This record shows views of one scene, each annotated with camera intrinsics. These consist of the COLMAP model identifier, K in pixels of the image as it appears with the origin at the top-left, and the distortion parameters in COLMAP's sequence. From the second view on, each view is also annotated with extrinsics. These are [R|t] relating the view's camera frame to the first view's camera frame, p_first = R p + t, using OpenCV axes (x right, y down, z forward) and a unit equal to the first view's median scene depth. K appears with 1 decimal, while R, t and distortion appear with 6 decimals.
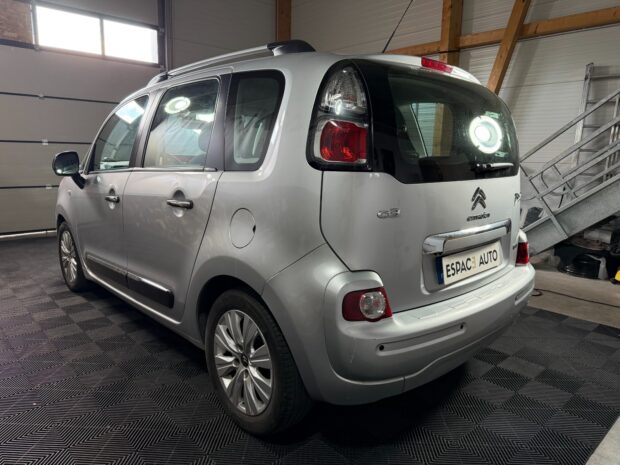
lens RADIAL K [[432.2, 0, 310.1], [0, 432.2, 234.2], [0, 0, 1]] dist [0.048376, -0.077832]
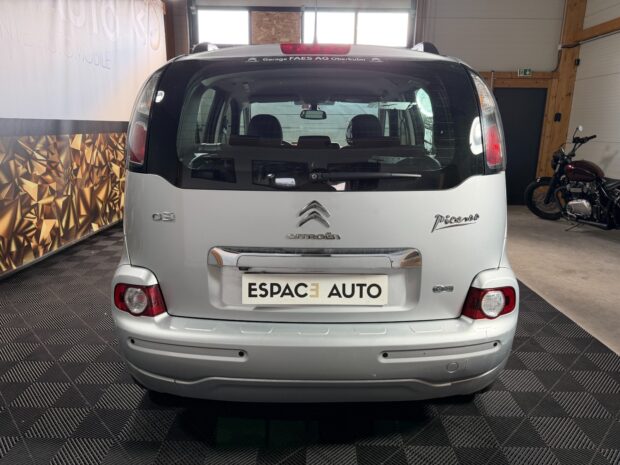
lens RADIAL K [[432.2, 0, 302.9], [0, 432.2, 220.3], [0, 0, 1]] dist [0.048376, -0.077832]
pose [[0.720032, 0.136387, -0.680406, 0.954346], [-0.118789, 0.990248, 0.072788, -0.129884], [0.683698, 0.028415, 0.729211, 0.413221]]
